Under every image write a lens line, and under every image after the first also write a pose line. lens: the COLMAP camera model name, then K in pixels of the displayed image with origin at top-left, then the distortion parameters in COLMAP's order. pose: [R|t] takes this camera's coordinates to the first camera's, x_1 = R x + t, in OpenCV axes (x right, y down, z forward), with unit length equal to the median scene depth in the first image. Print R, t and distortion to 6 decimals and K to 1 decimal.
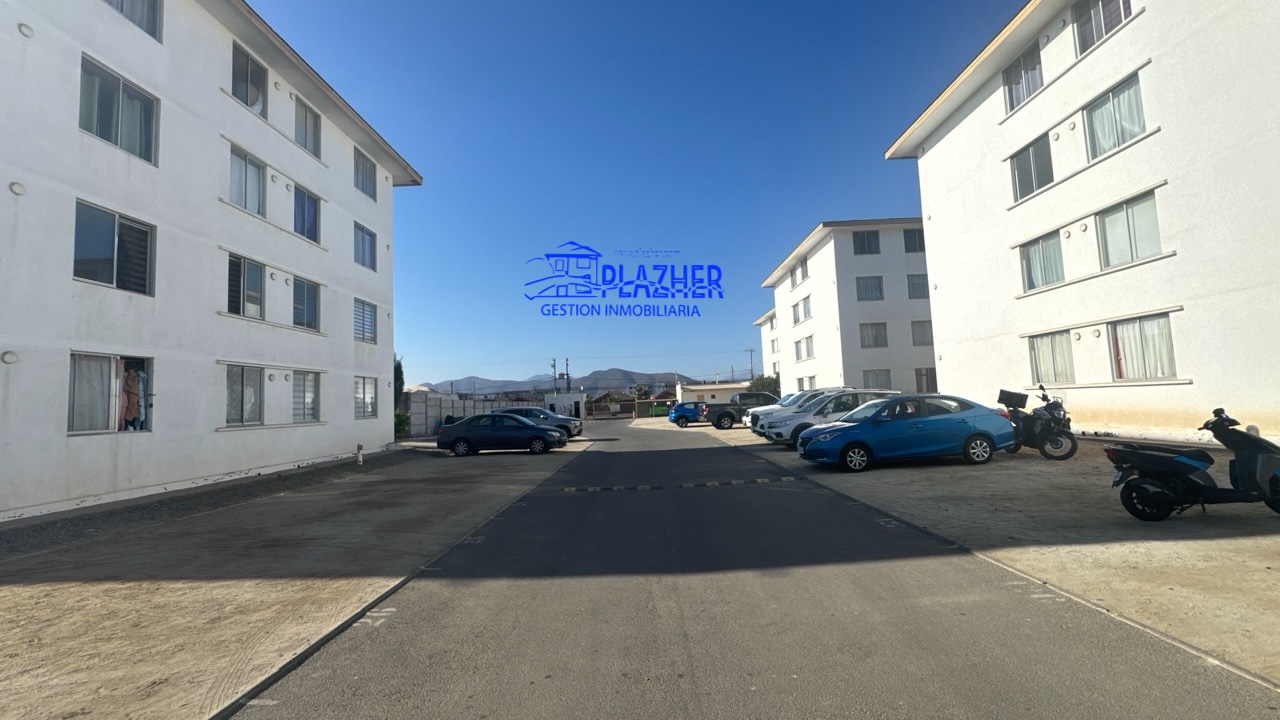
lens RADIAL K [[510.2, 0, 640.6], [0, 510.2, 362.6], [0, 0, 1]] dist [0.002013, 0.000142]
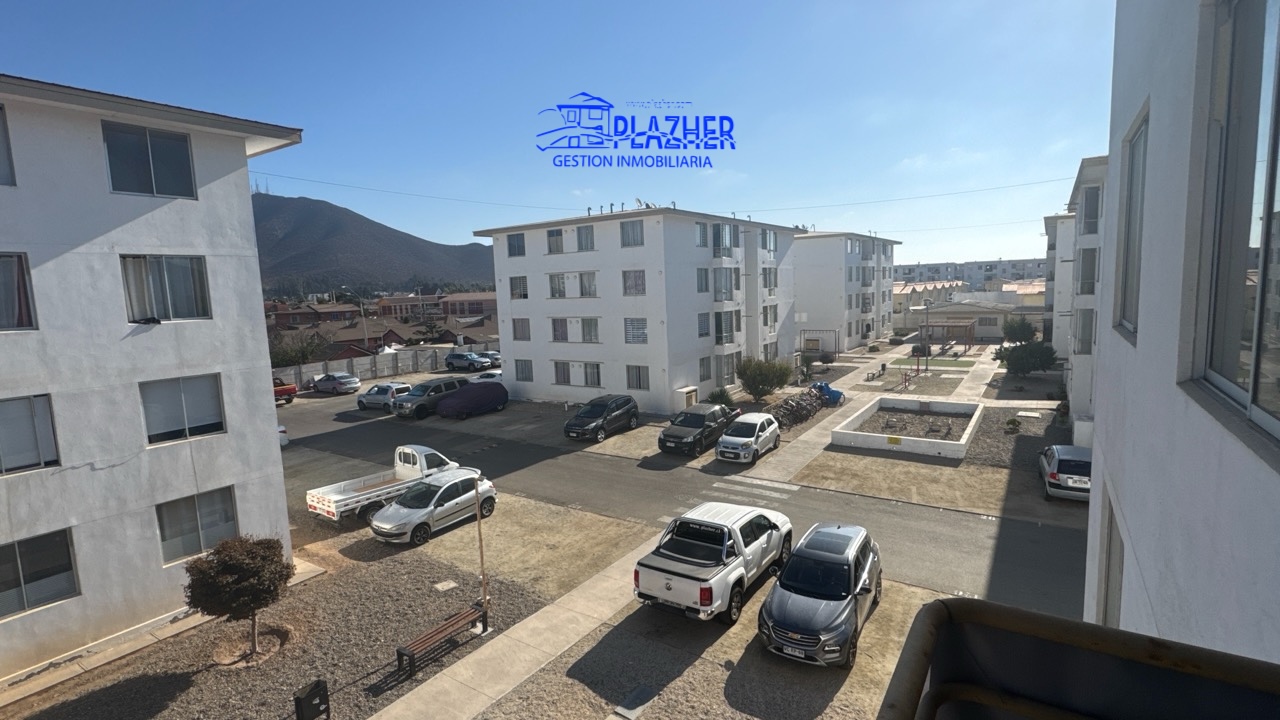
lens RADIAL K [[605.0, 0, 640.7], [0, 605.0, 357.7], [0, 0, 1]] dist [-0.003845, -0.000131]
pose [[-0.534646, 0.160901, -0.829617, 1.379956], [0.121340, 0.986151, 0.113063, -0.278099], [0.836320, -0.040217, -0.546765, 2.728465]]
